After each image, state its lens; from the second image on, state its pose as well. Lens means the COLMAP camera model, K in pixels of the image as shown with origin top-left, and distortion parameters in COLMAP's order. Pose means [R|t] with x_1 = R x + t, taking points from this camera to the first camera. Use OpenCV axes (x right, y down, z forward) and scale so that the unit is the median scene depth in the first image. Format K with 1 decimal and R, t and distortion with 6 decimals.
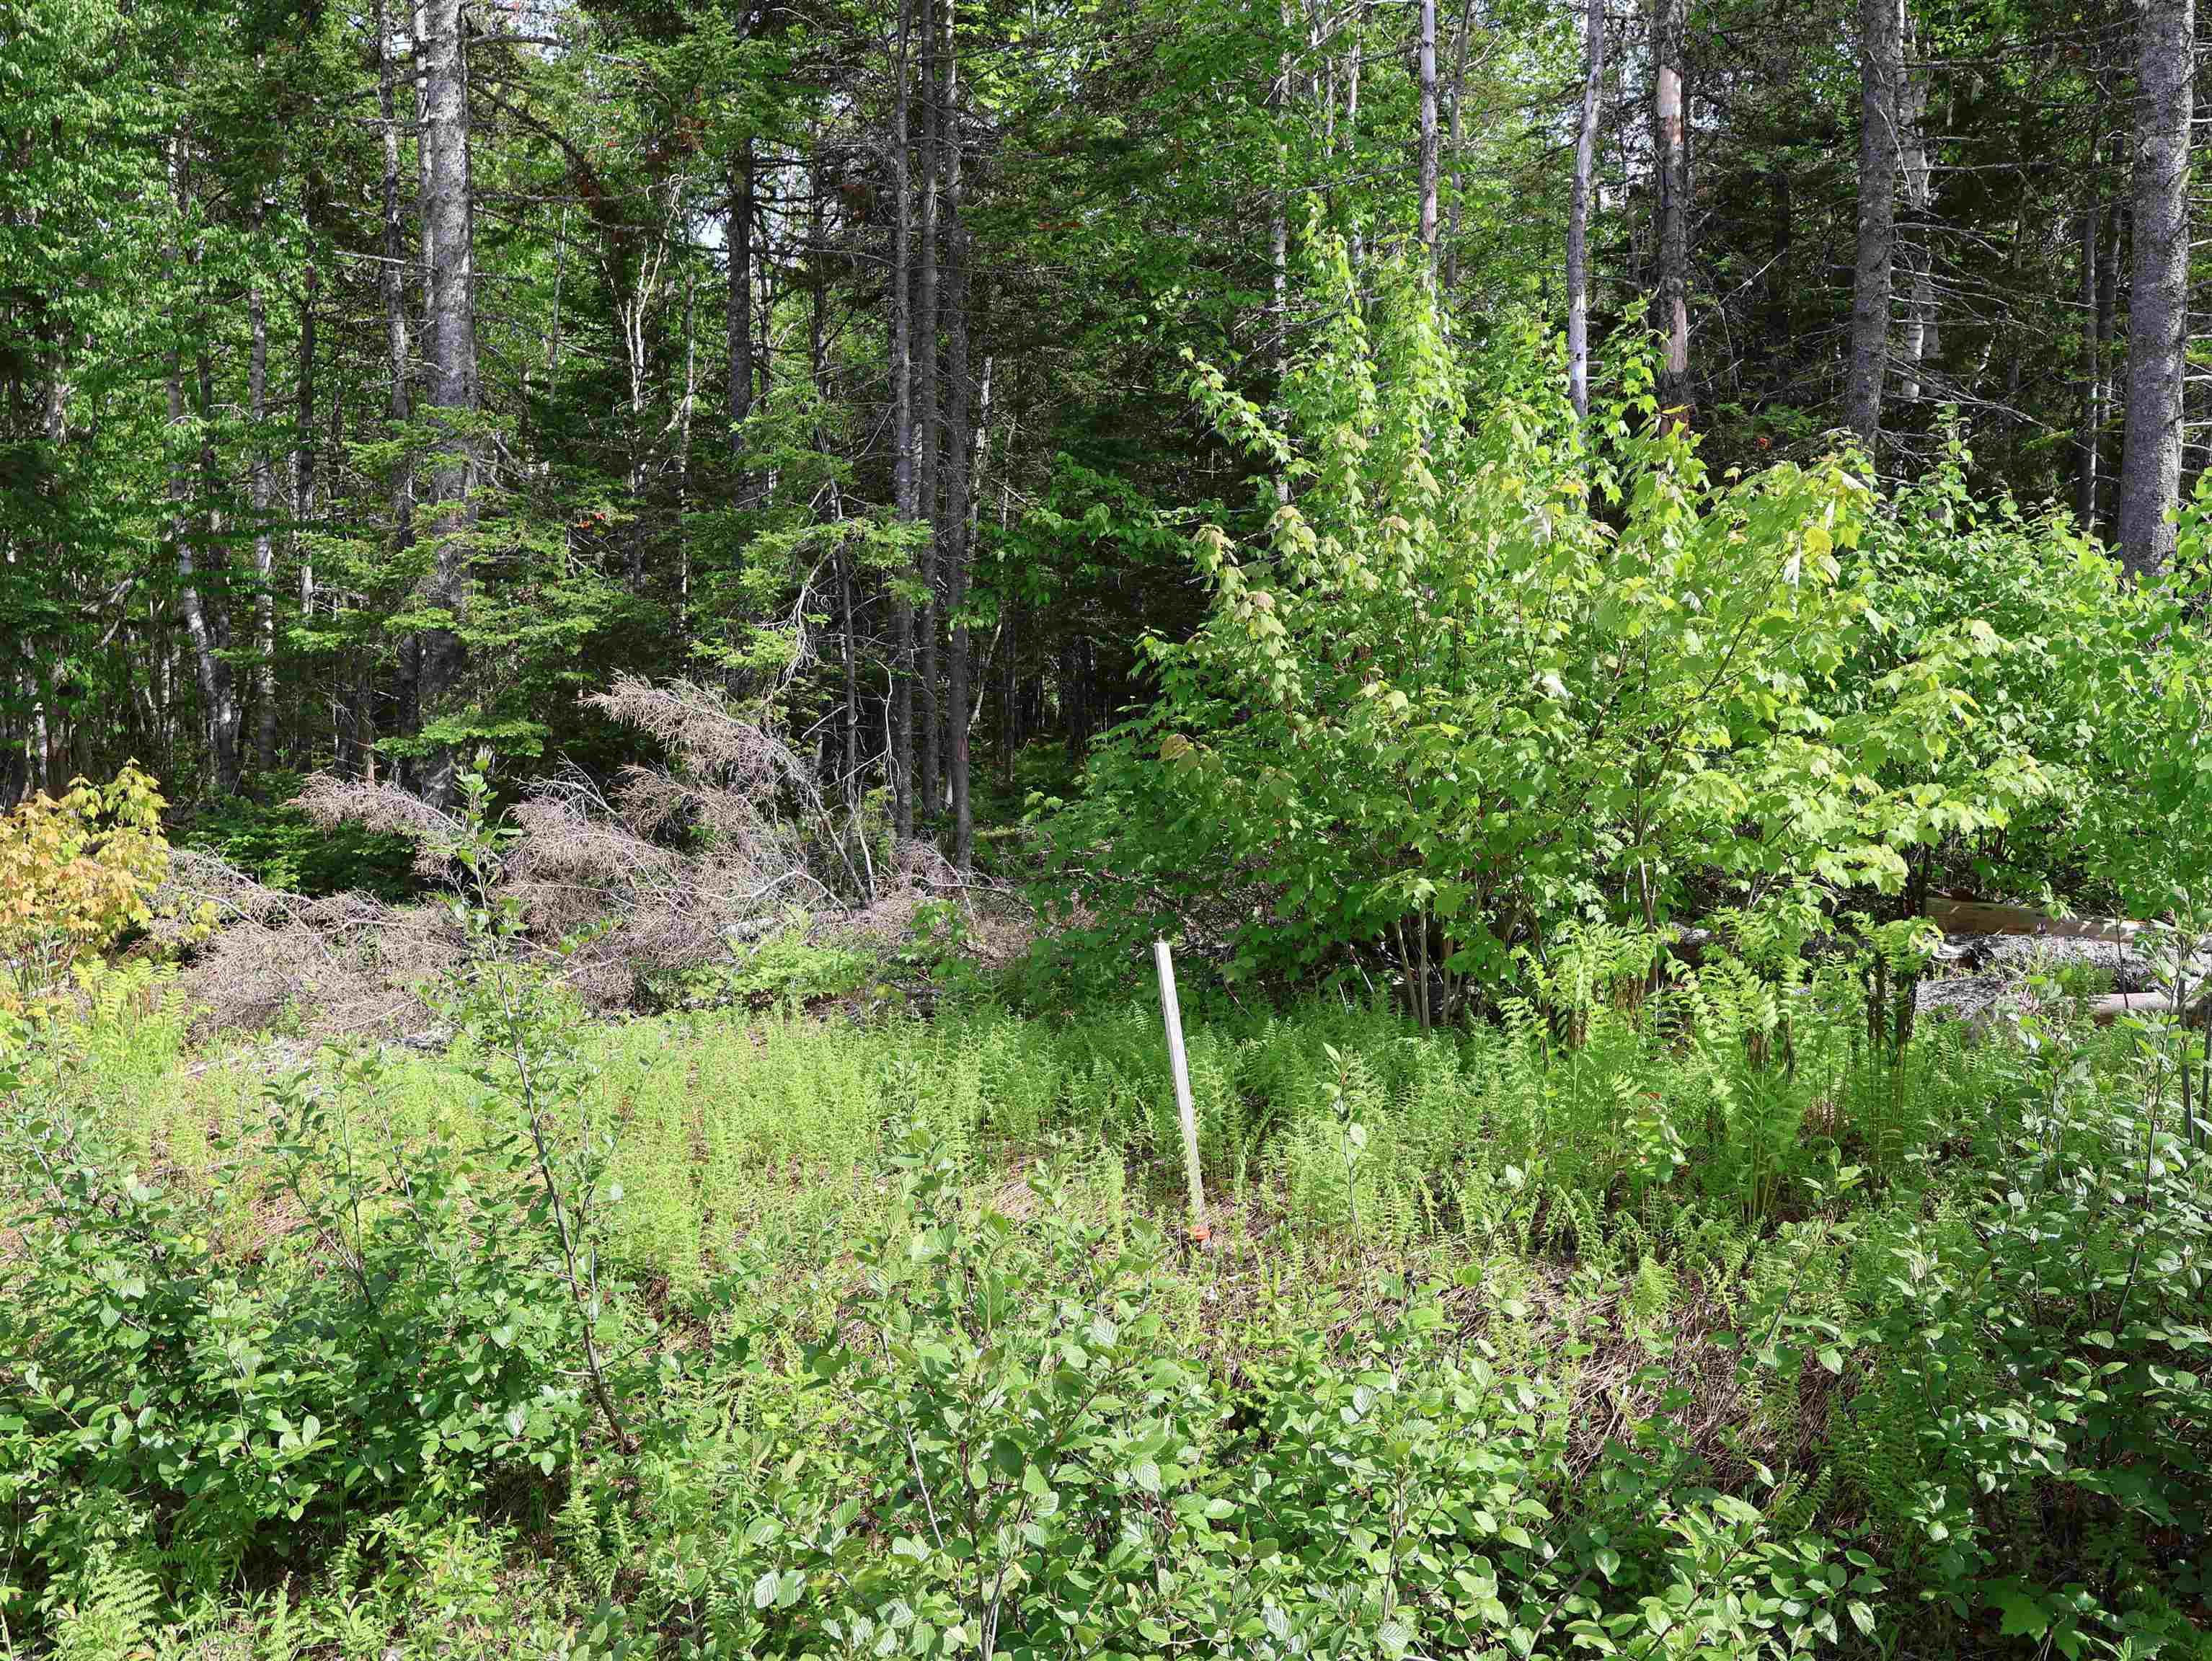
lens RADIAL K [[1604.4, 0, 1106.0], [0, 1604.4, 830.5], [0, 0, 1]] dist [-0.014054, 0.000232]
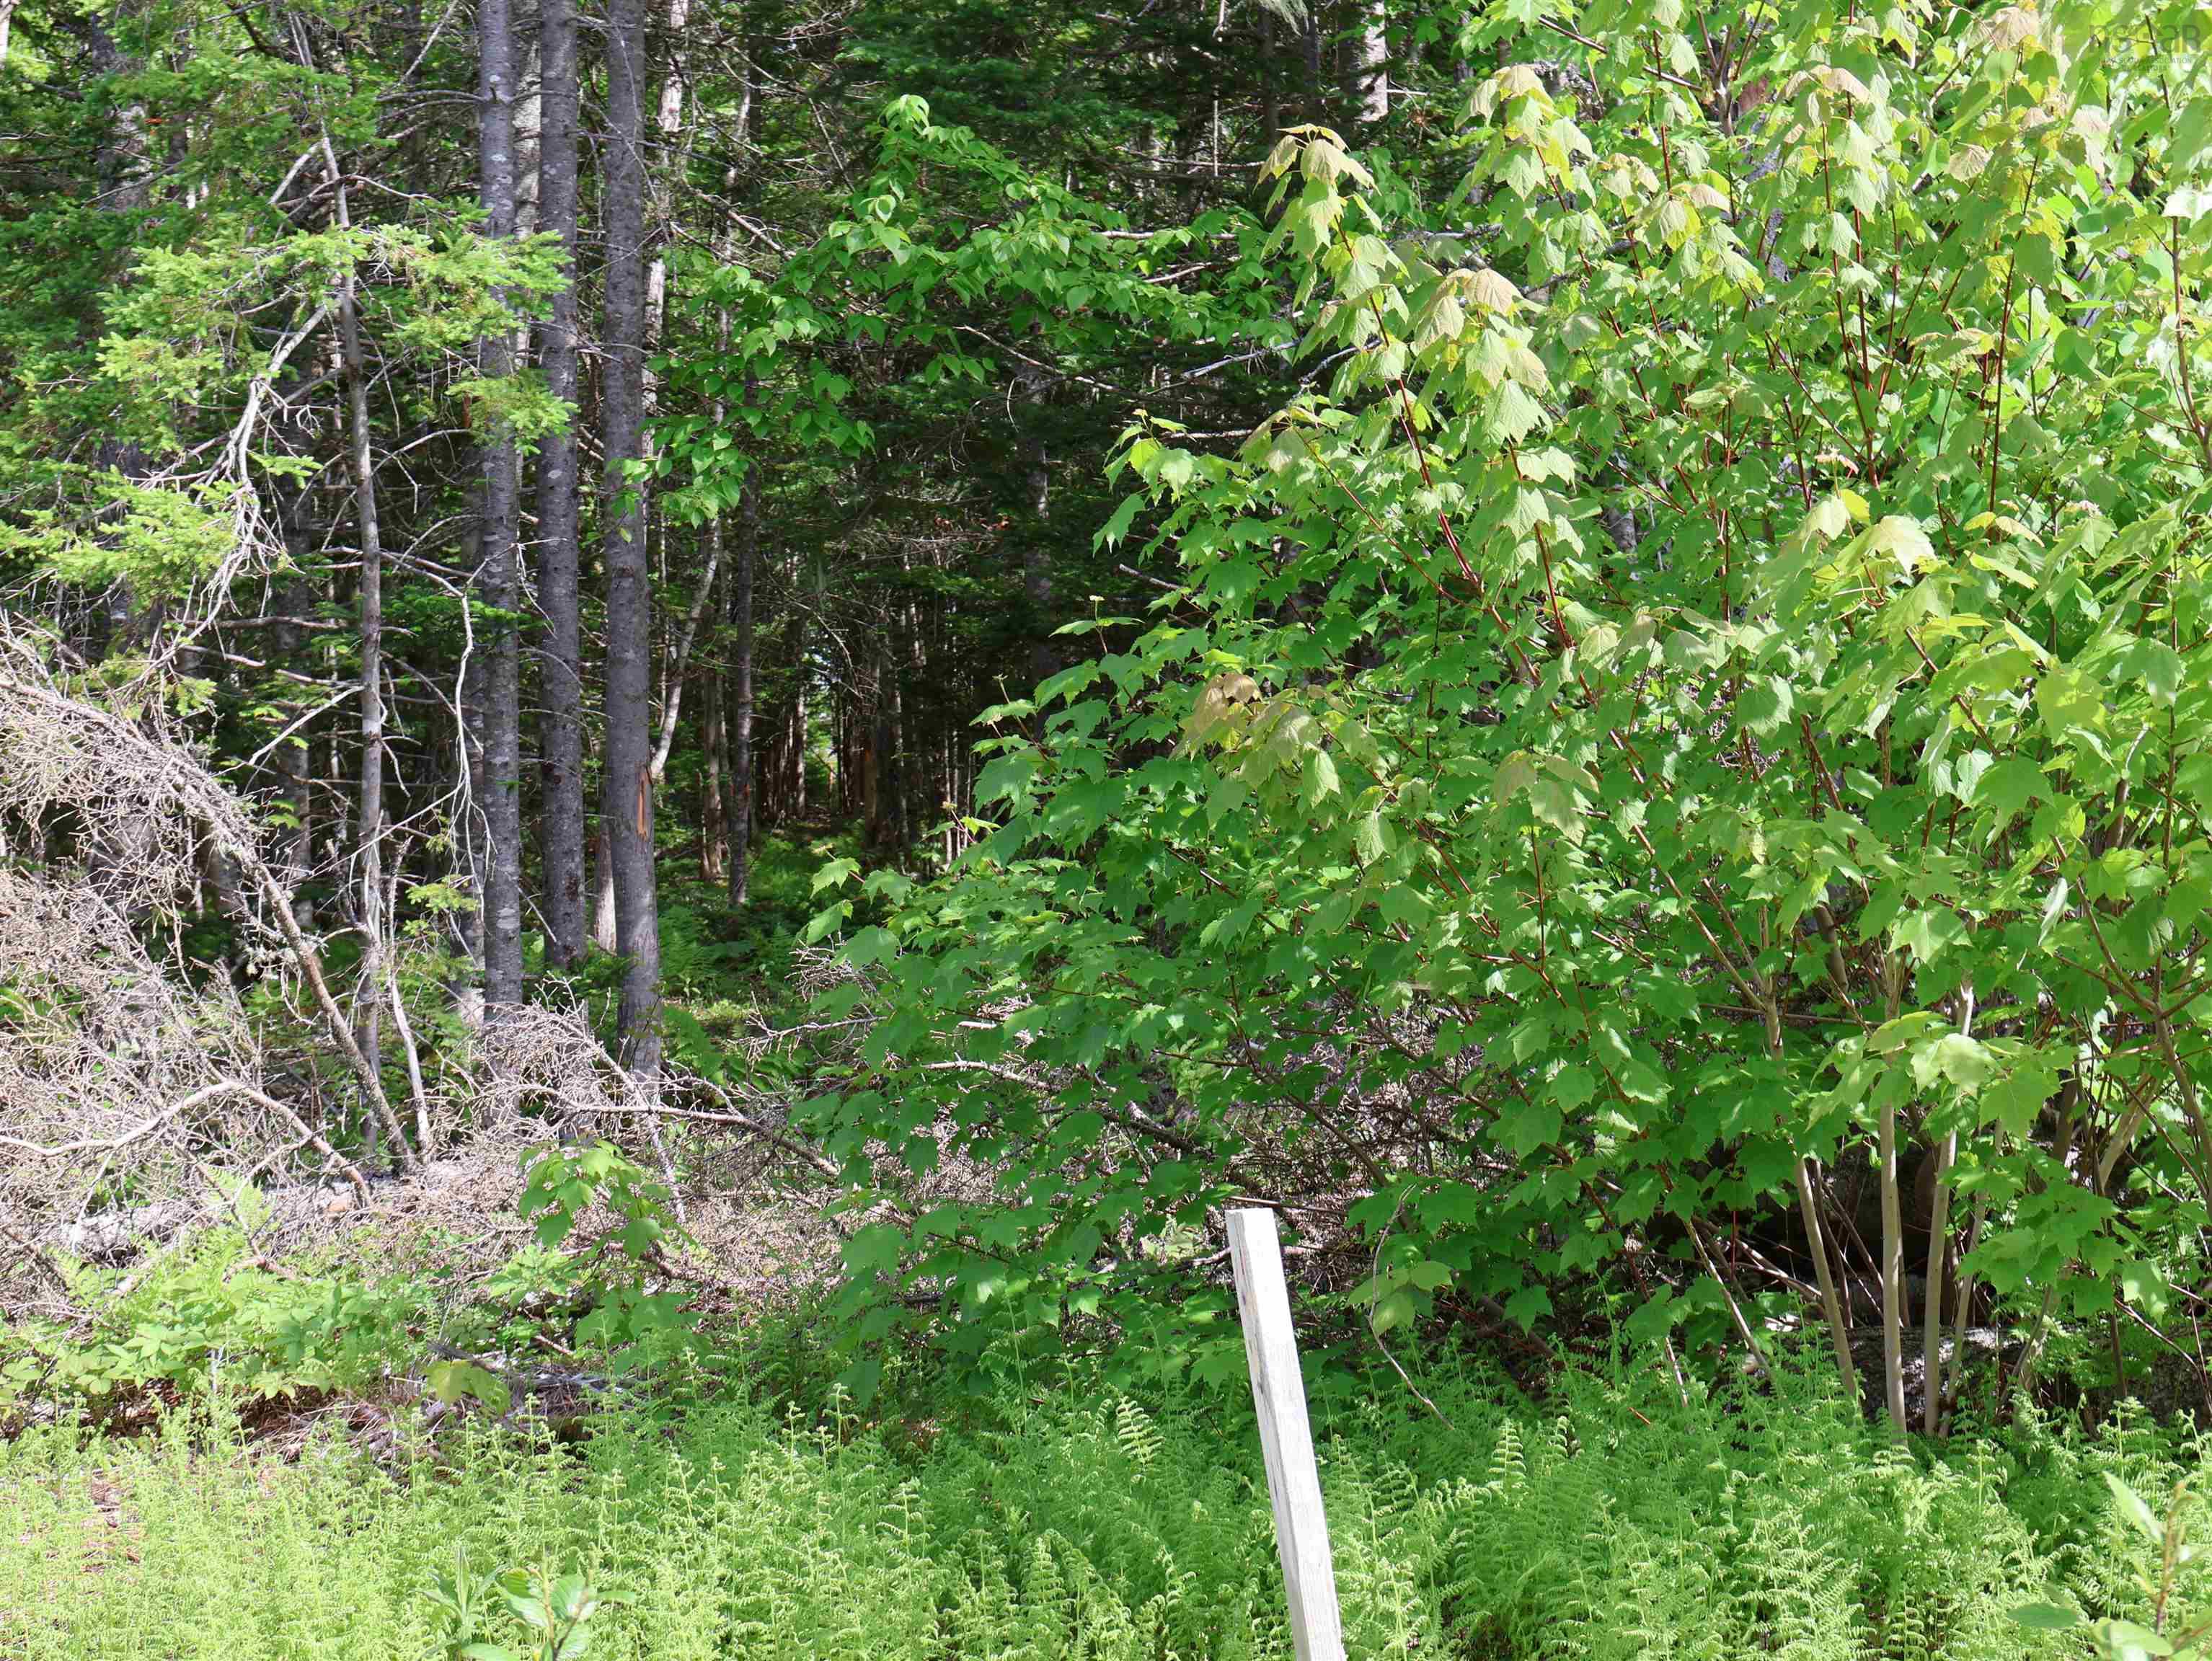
lens RADIAL K [[3428.8, 0, 1107.9], [0, 3428.8, 797.1], [0, 0, 1]] dist [-0.064162, 0.074451]
pose [[0.998573, -0.010028, 0.052457, -0.018998], [0.013817, 0.997282, -0.072370, 0.018773], [-0.051589, 0.072991, 0.995997, 0.136857]]
